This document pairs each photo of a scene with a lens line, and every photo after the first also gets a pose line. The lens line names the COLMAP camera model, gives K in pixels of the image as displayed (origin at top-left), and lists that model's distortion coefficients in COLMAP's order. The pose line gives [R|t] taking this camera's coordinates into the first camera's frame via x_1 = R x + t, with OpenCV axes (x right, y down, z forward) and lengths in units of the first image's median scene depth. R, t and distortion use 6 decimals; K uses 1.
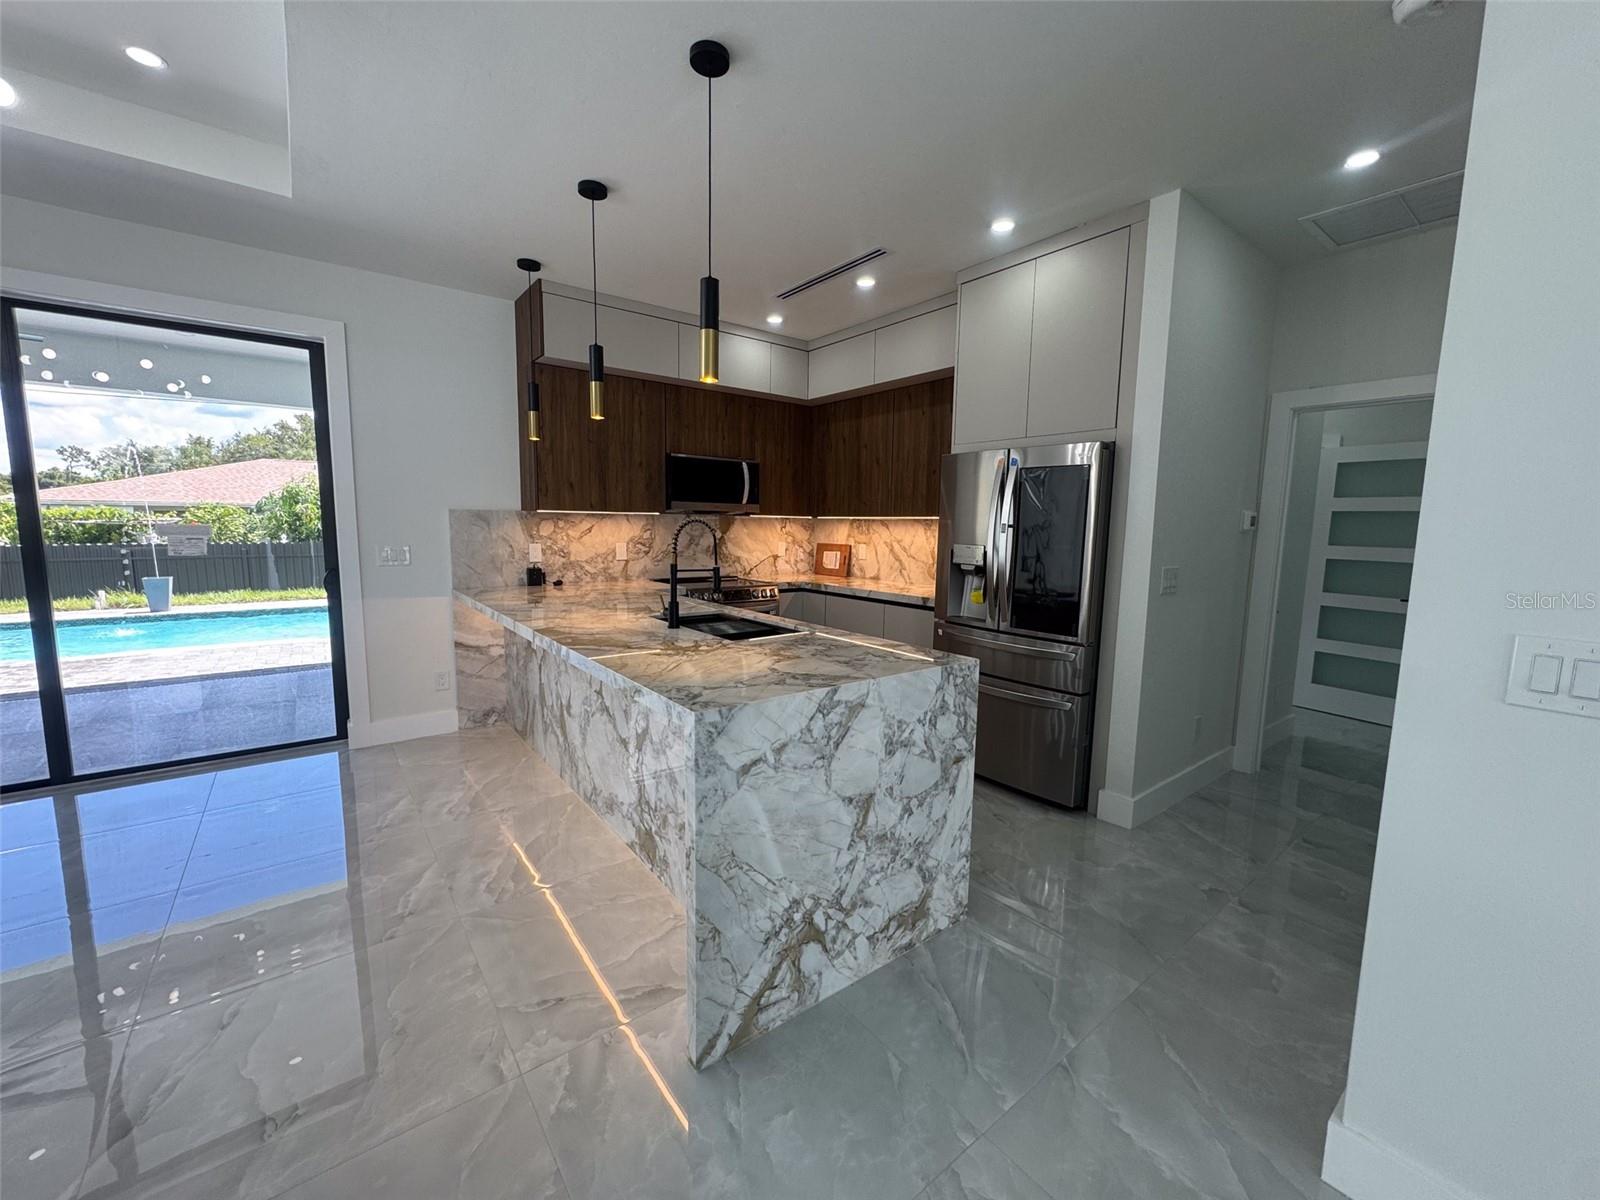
lens RADIAL K [[634.5, 0, 803.0], [0, 634.5, 599.9], [0, 0, 1]] dist [-0.001324, 0.000578]
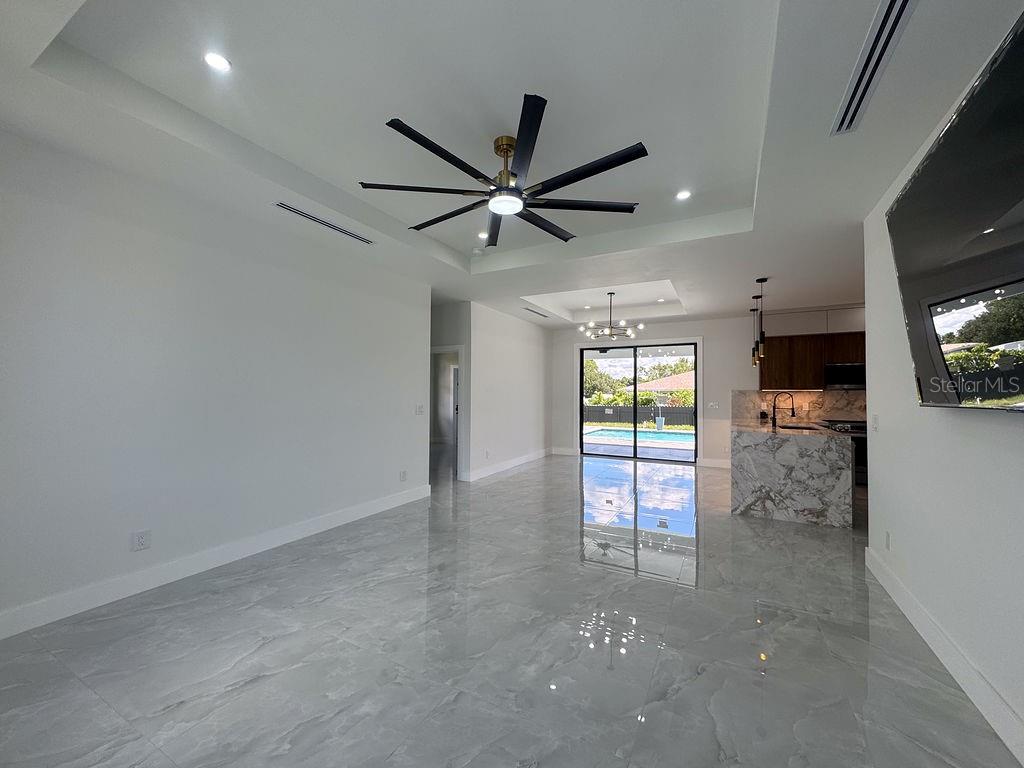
lens RADIAL K [[406.1, 0, 510.9], [0, 406.1, 386.6], [0, 0, 1]] dist [-0.001324, 0.000578]
pose [[0.403723, -0.029145, -0.914417, 0.686401], [-0.109581, 0.990756, -0.079960, 0.093490], [0.908295, 0.132485, 0.396798, -0.620502]]
